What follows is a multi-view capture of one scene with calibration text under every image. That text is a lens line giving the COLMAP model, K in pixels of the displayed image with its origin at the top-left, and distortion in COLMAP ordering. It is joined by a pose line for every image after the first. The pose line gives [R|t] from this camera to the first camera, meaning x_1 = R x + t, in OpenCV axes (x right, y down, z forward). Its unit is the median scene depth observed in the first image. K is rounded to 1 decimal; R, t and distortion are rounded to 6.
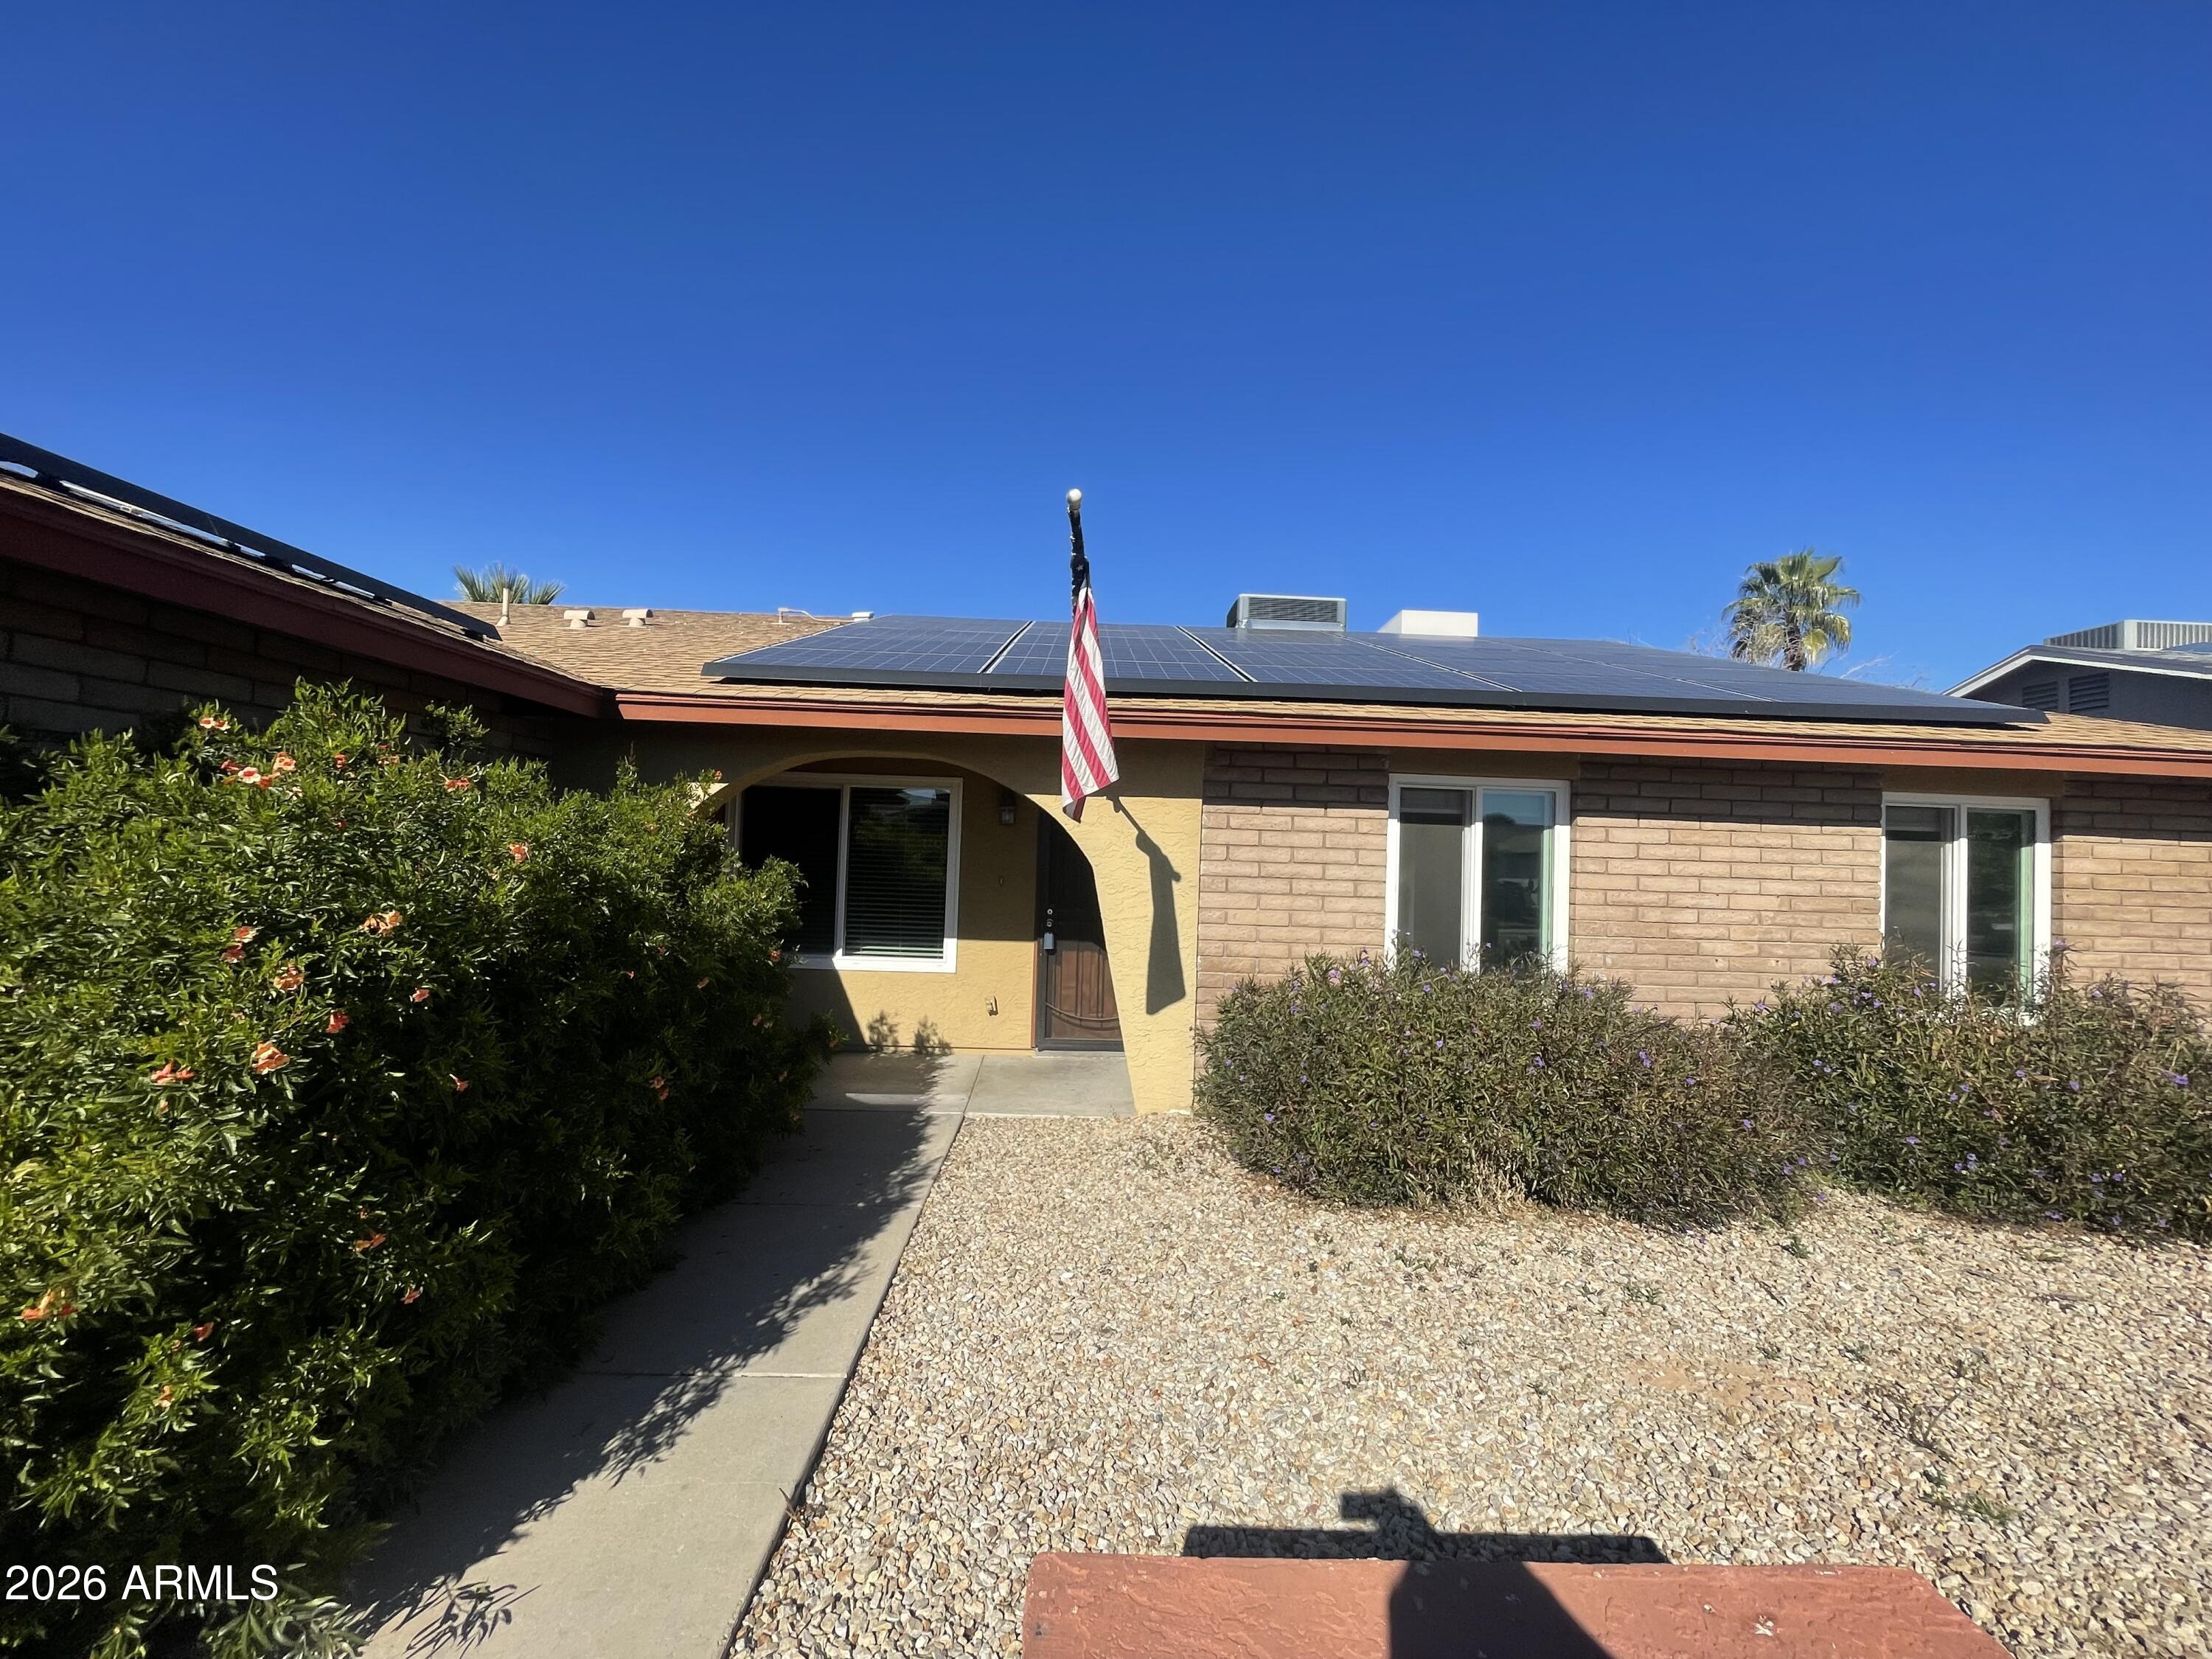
lens RADIAL K [[892.6, 0, 1107.9], [0, 892.6, 825.3], [0, 0, 1]] dist [-0.003283, 0.000418]
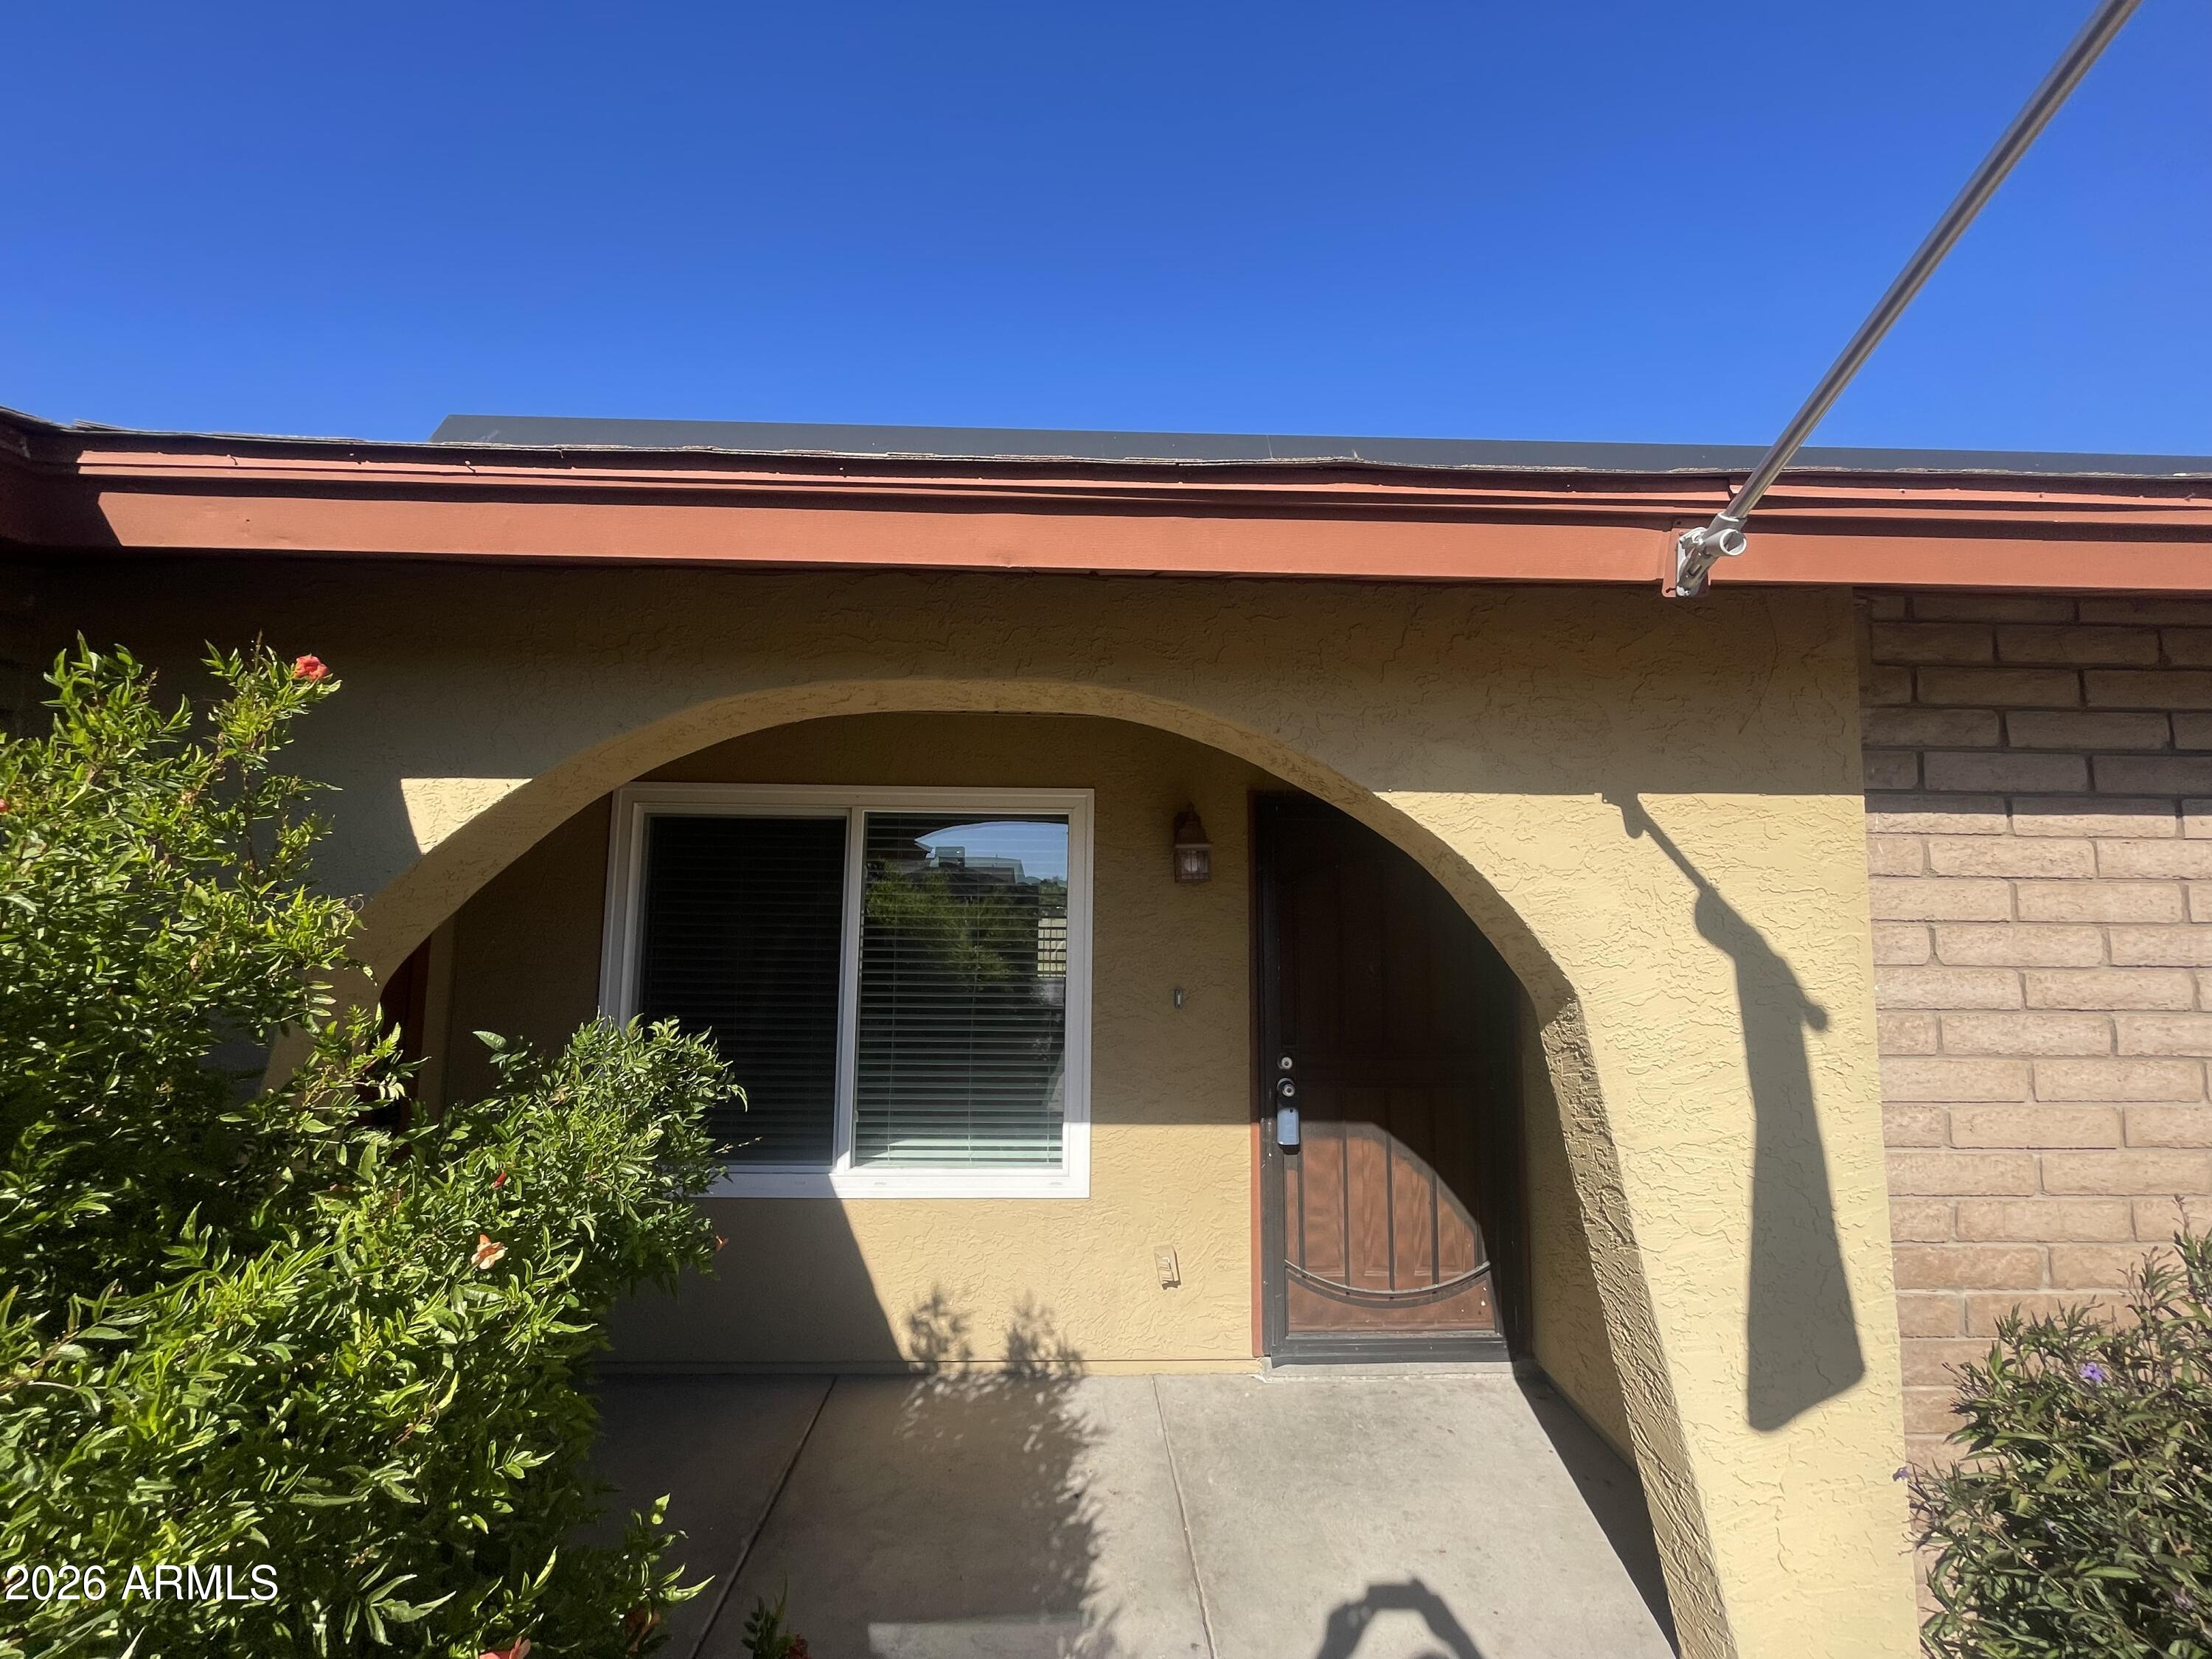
lens RADIAL K [[892.6, 0, 1104.4], [0, 892.6, 831.5], [0, 0, 1]] dist [-0.003283, 0.000418]
pose [[0.999766, -0.021610, 0.000658, -0.196859], [0.021611, 0.997958, -0.060115, 0.000112], [0.000642, 0.060115, 0.998191, 0.637802]]
